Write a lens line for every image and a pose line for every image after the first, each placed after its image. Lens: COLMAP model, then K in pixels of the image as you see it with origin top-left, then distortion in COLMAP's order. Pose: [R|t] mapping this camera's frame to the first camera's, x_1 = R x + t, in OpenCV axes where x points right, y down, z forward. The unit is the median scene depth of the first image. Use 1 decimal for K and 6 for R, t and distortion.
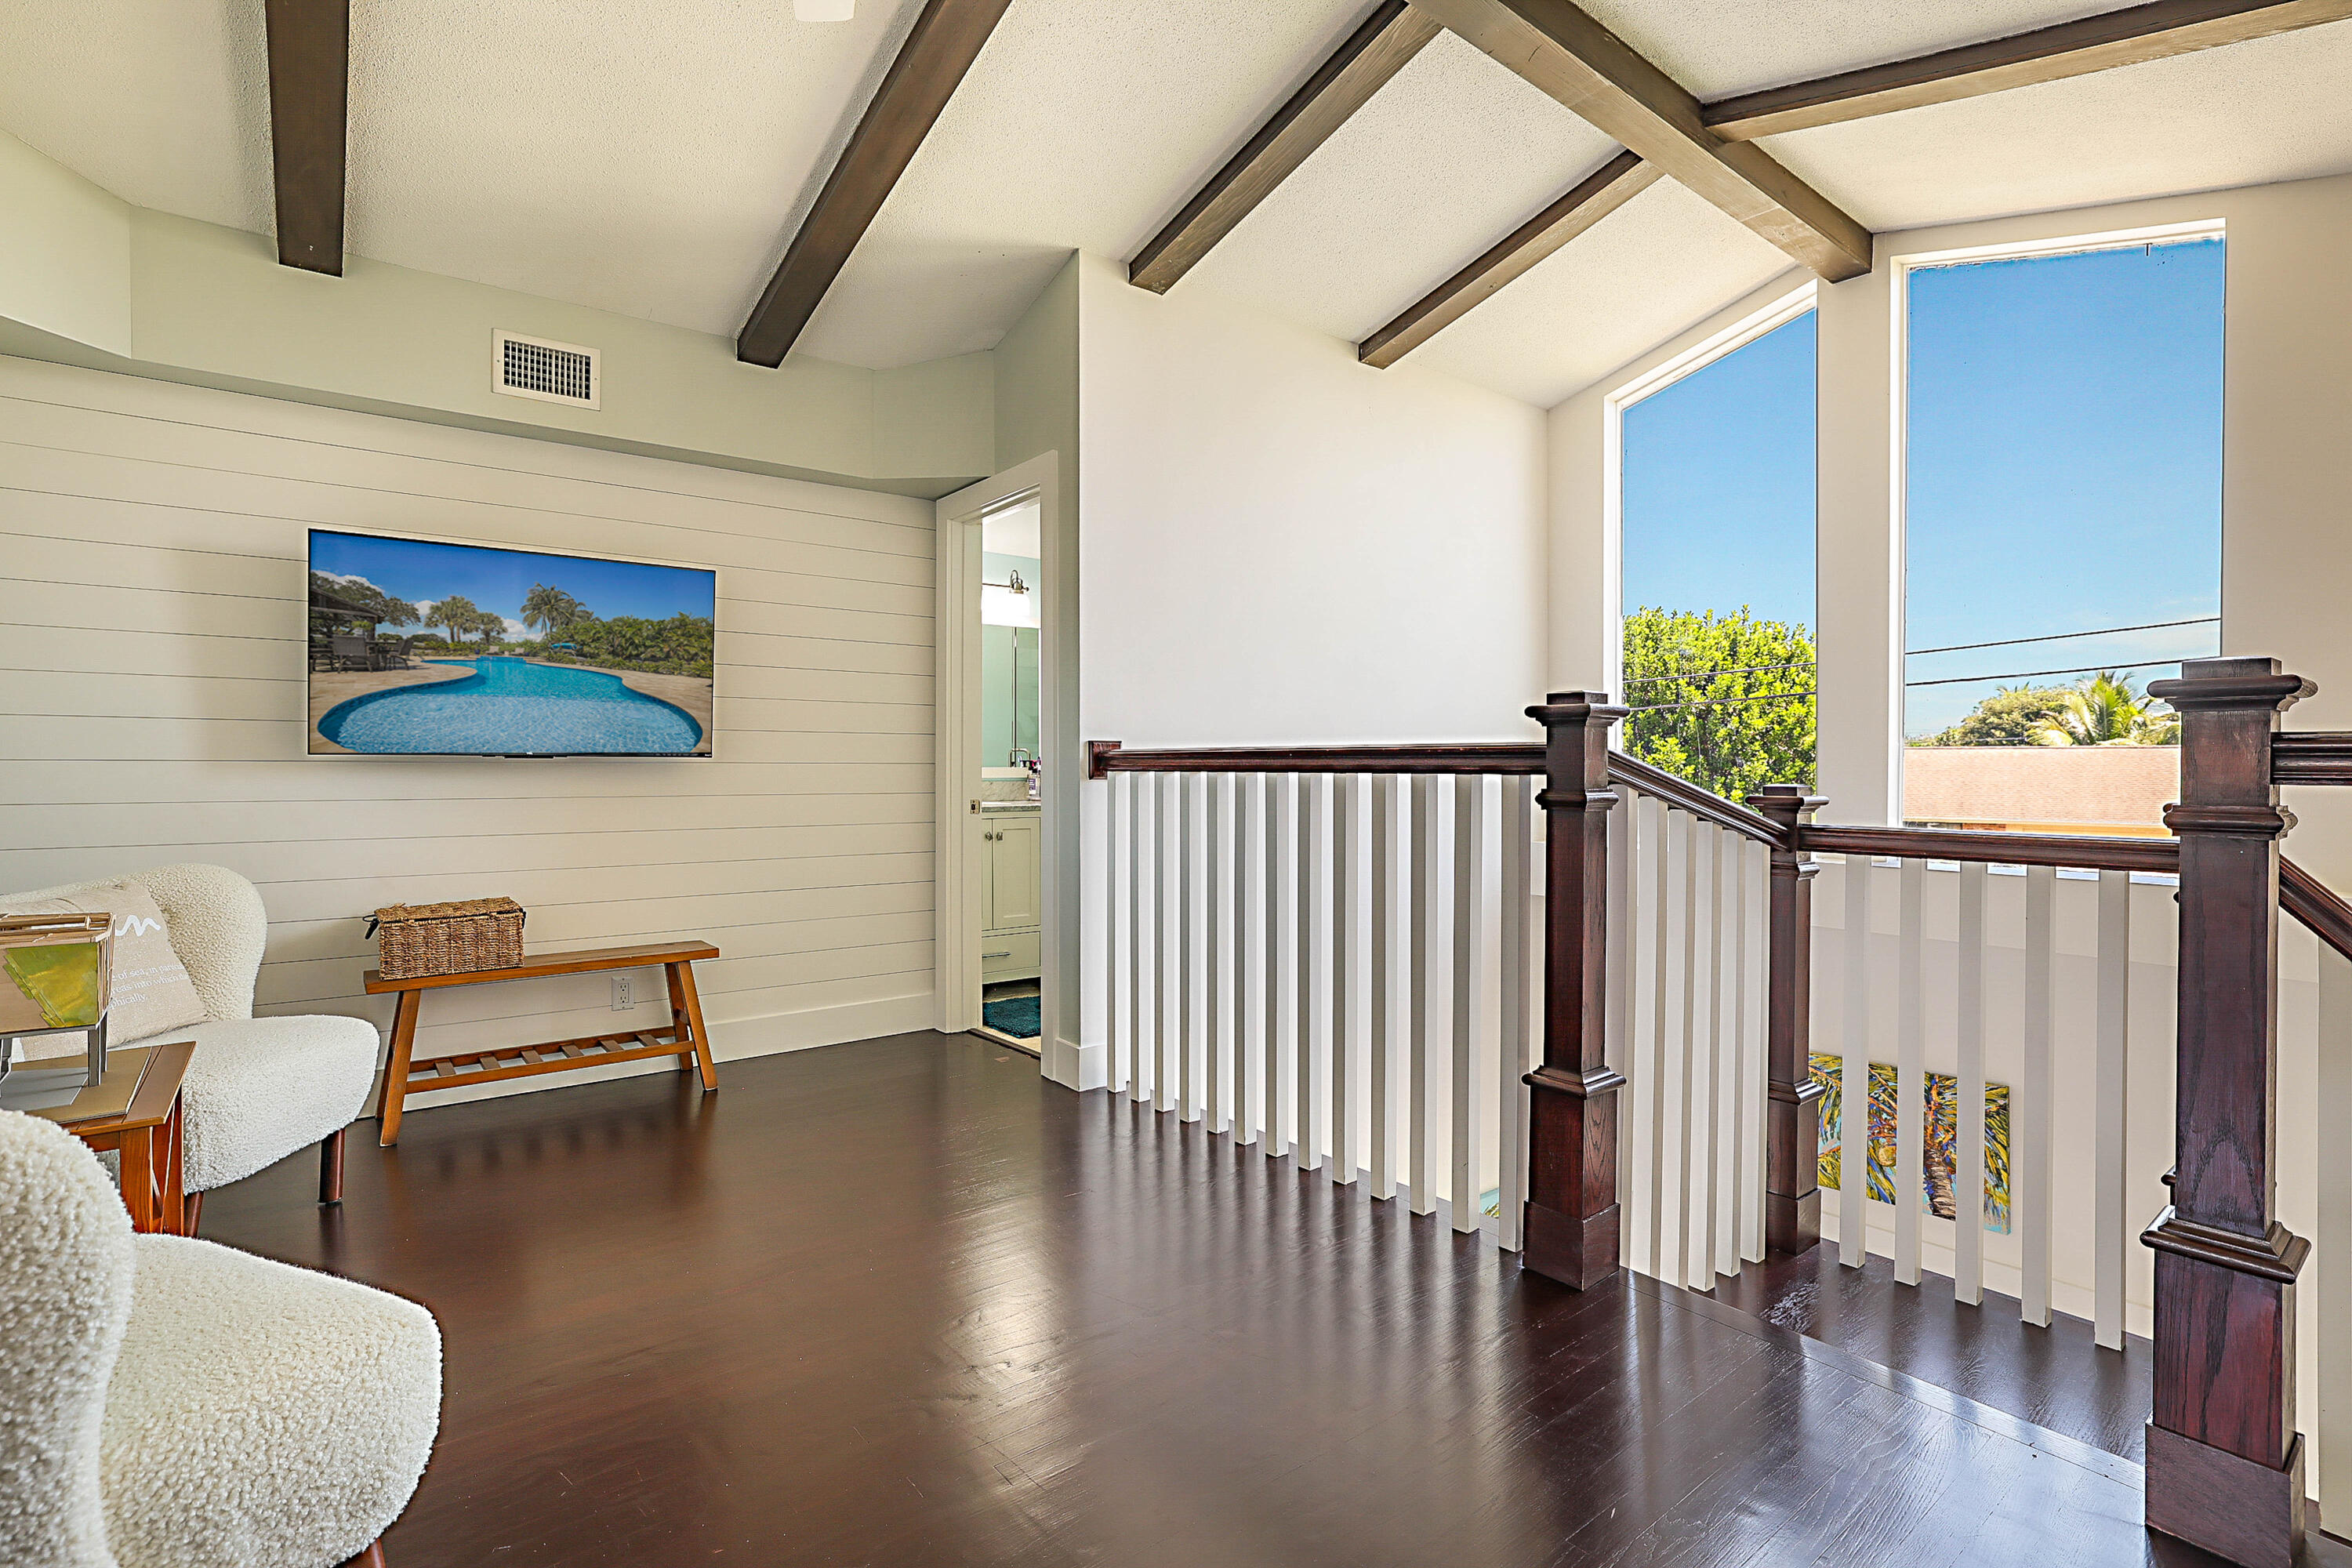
lens RADIAL K [[1065.6, 0, 1175.9], [0, 1065.6, 763.9], [0, 0, 1]] dist [-0.002007, 0.000309]
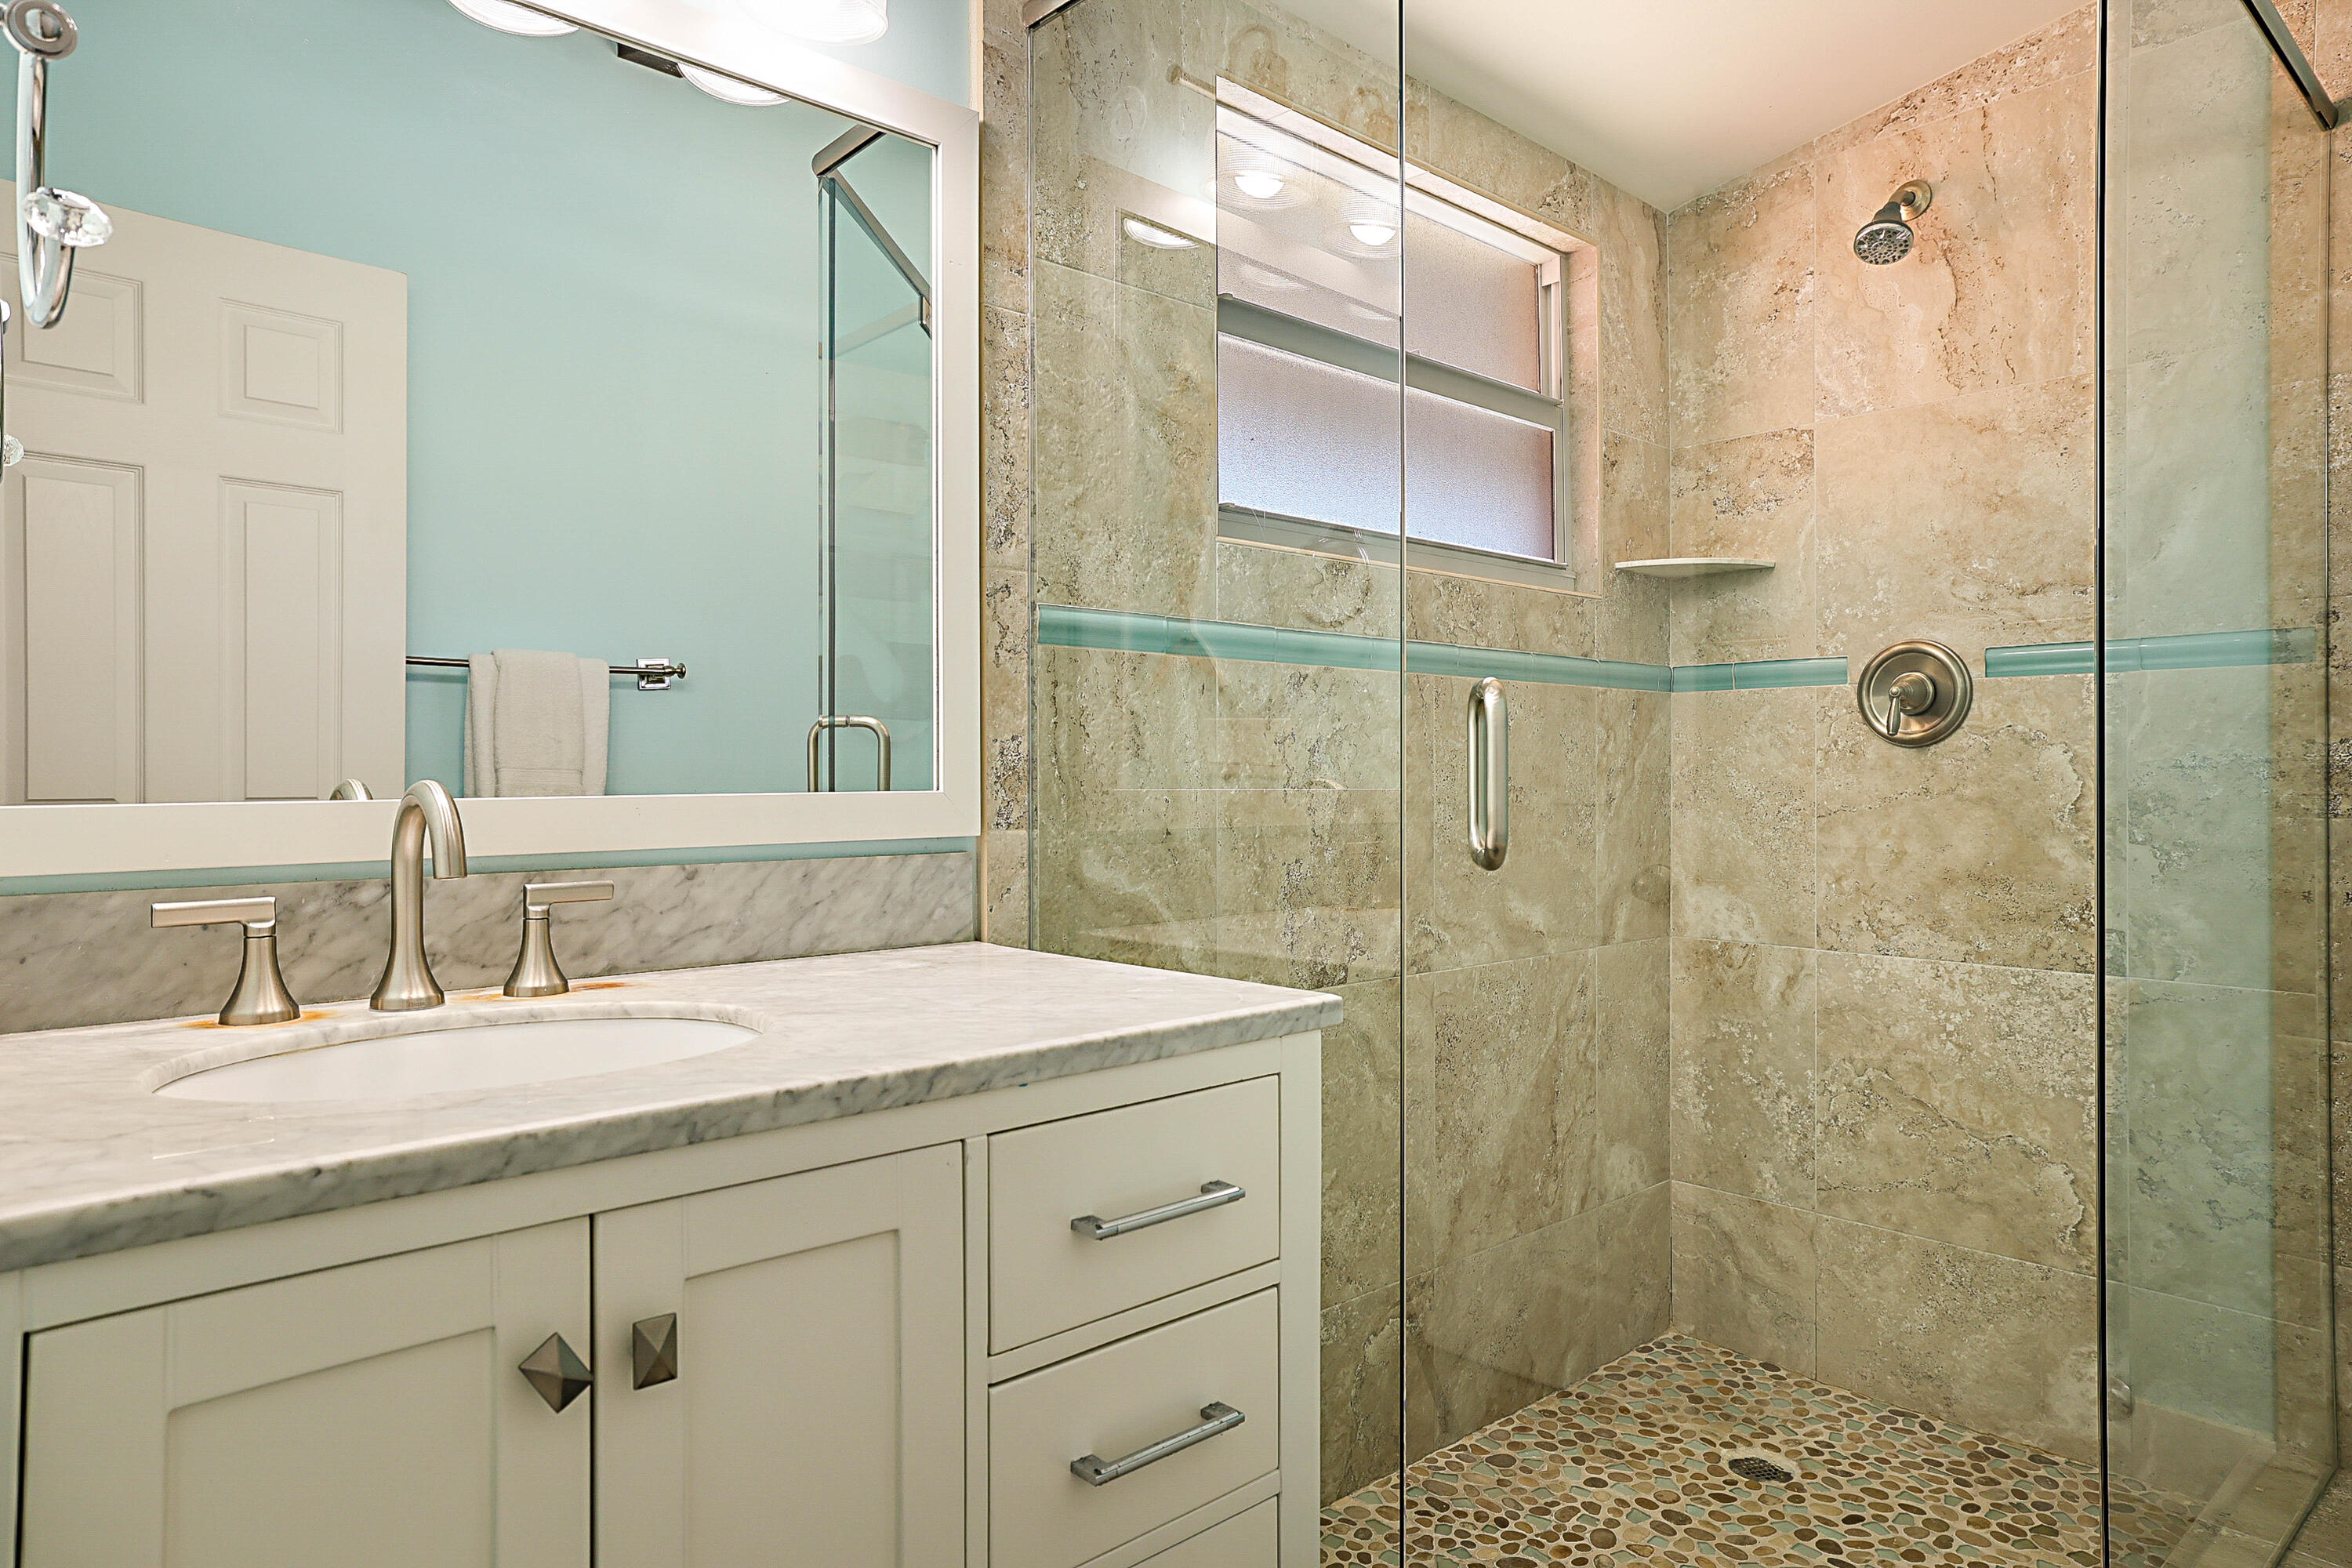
lens RADIAL K [[1389.4, 0, 1175.0], [0, 1389.4, 782.5], [0, 0, 1]] dist [-0.000388, -0.000048]
pose [[0.997158, -0.001733, 0.075318, -0.117367], [0.001836, 0.999997, -0.001296, 0.002723], [-0.075315, 0.001430, 0.997159, 0.834349]]
